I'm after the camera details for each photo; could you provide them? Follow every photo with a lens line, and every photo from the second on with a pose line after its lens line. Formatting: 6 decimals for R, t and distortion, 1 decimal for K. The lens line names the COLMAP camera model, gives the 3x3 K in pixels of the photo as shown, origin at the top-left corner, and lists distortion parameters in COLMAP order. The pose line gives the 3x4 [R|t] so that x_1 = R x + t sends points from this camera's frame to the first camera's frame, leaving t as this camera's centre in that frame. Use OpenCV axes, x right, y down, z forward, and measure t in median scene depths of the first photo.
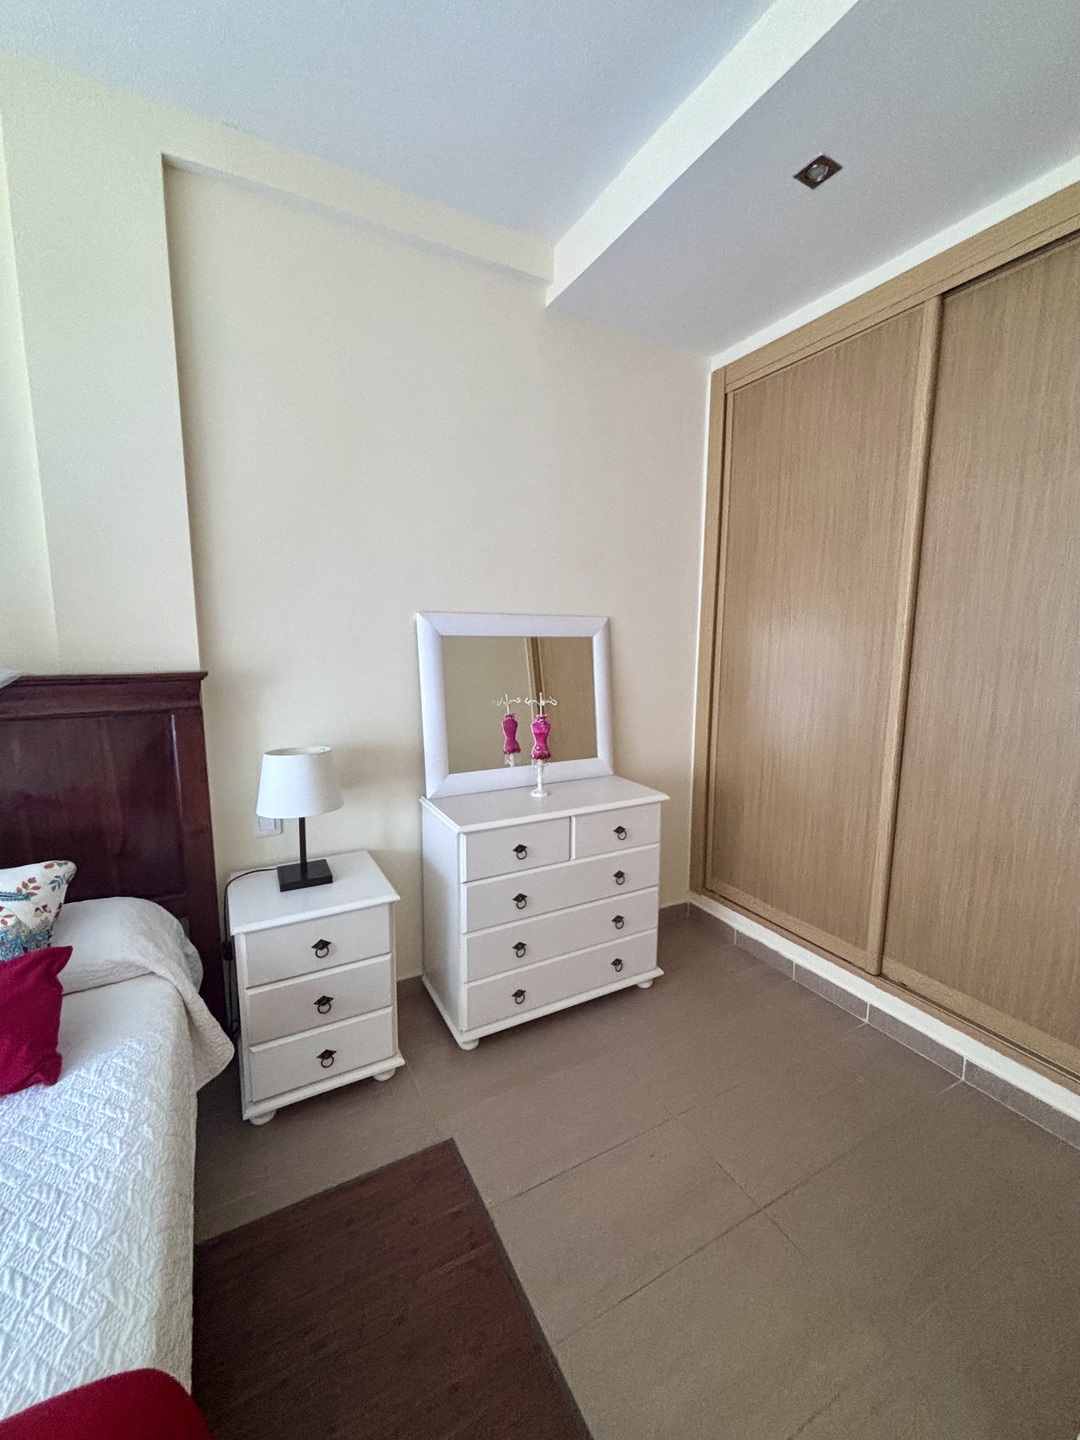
lens RADIAL K [[581.6, 0, 540.0], [0, 581.6, 720.0], [0, 0, 1]] dist [-0.025297, 0.016472]
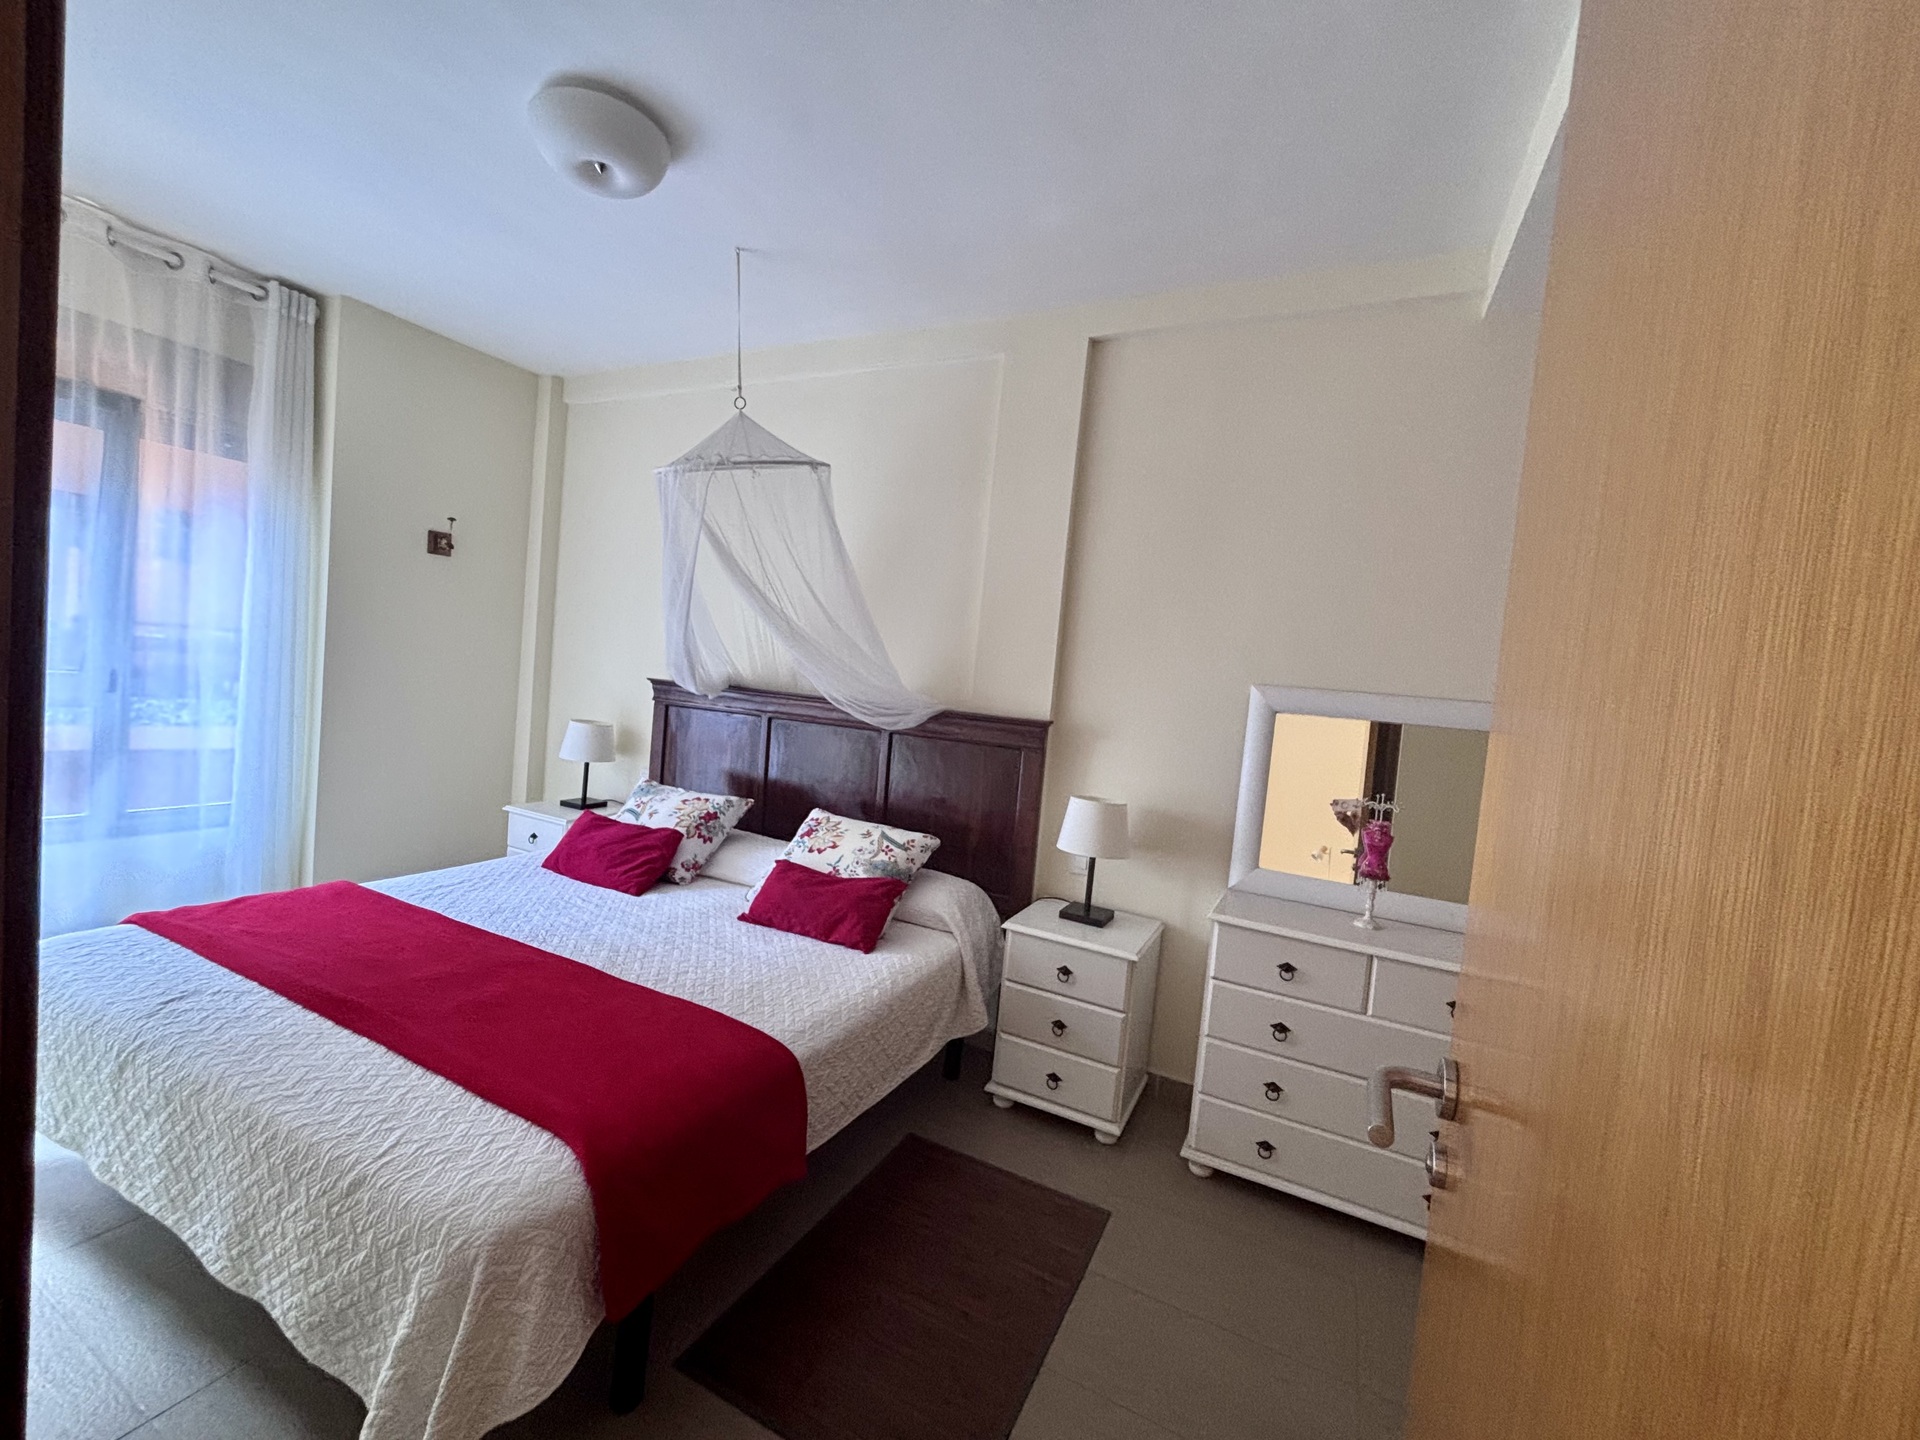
lens RADIAL K [[775.5, 0, 960.0], [0, 775.5, 720.0], [0, 0, 1]] dist [-0.025297, 0.016472]
pose [[0.576809, 0.105108, -0.810089, 0.635457], [-0.207948, 0.977911, -0.021182, -0.009085], [0.789968, 0.180674, 0.585925, -0.111777]]
